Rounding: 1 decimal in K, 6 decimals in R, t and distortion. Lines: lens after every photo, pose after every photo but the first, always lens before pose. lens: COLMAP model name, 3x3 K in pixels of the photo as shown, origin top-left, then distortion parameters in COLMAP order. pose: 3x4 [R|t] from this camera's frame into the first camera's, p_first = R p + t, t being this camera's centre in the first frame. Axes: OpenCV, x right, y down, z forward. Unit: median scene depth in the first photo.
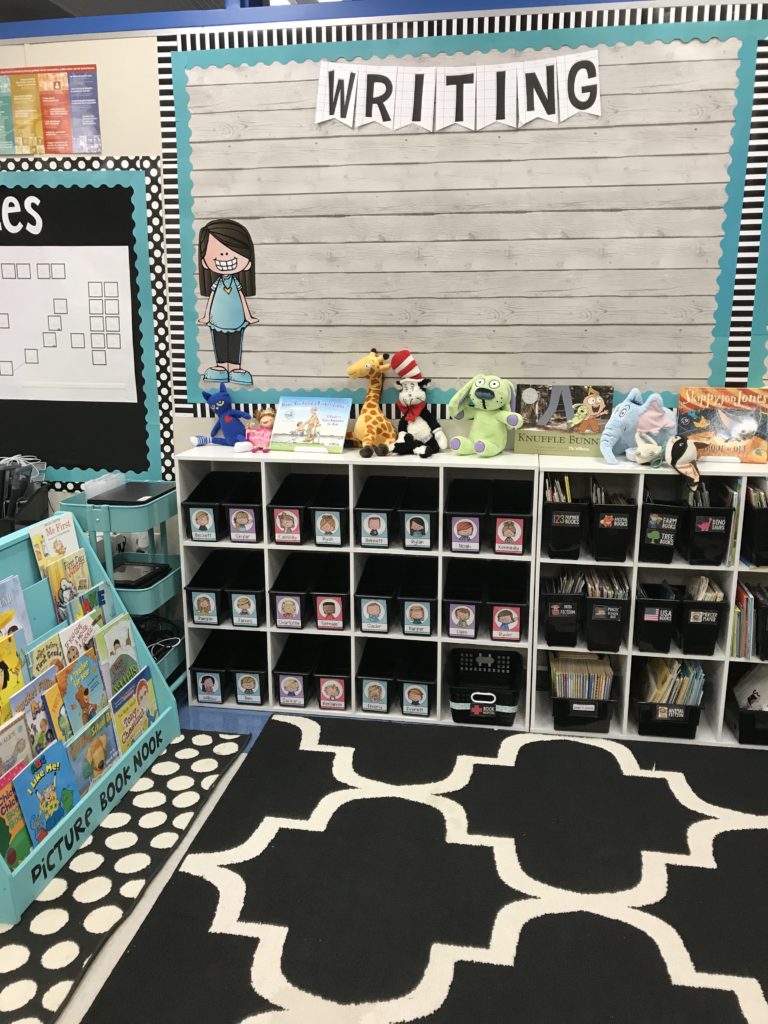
lens RADIAL K [[821.0, 0, 384.7], [0, 821.0, 502.6], [0, 0, 1]] dist [0.000898, -0.040072]
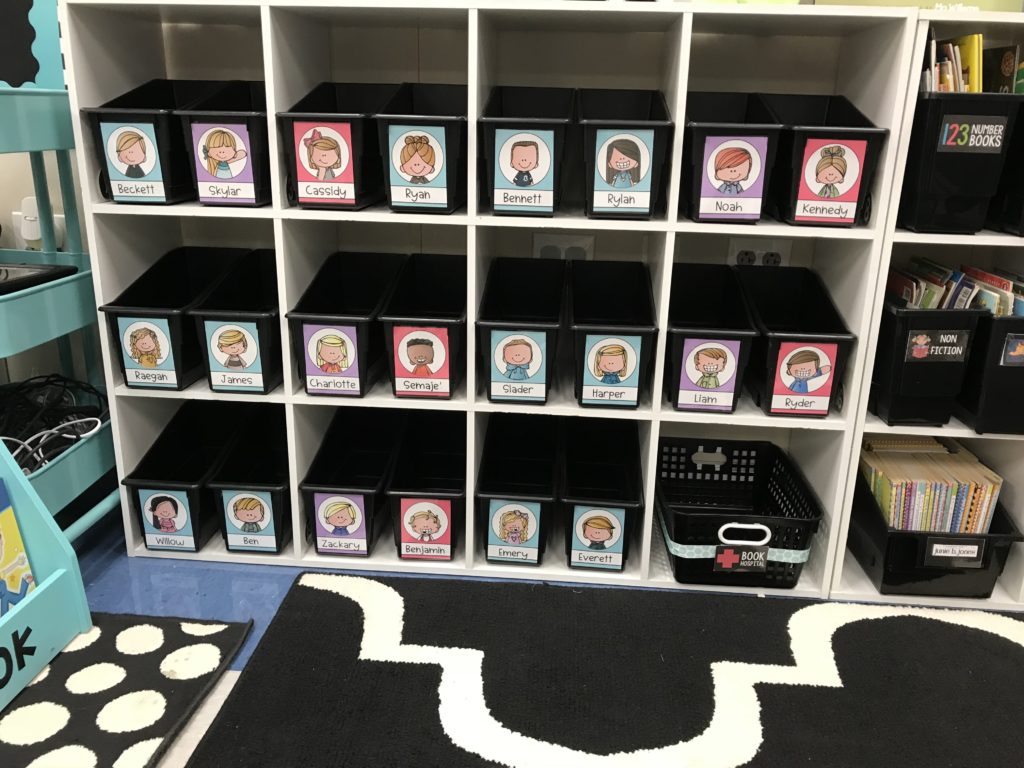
lens RADIAL K [[821.0, 0, 521.2], [0, 821.0, 388.6], [0, 0, 1]] dist [0.000898, -0.040072]
pose [[0.994935, -0.002666, 0.100486, -0.058534], [-0.007093, 0.995294, 0.096638, 0.106191], [-0.100270, -0.096862, 0.990234, 0.540051]]
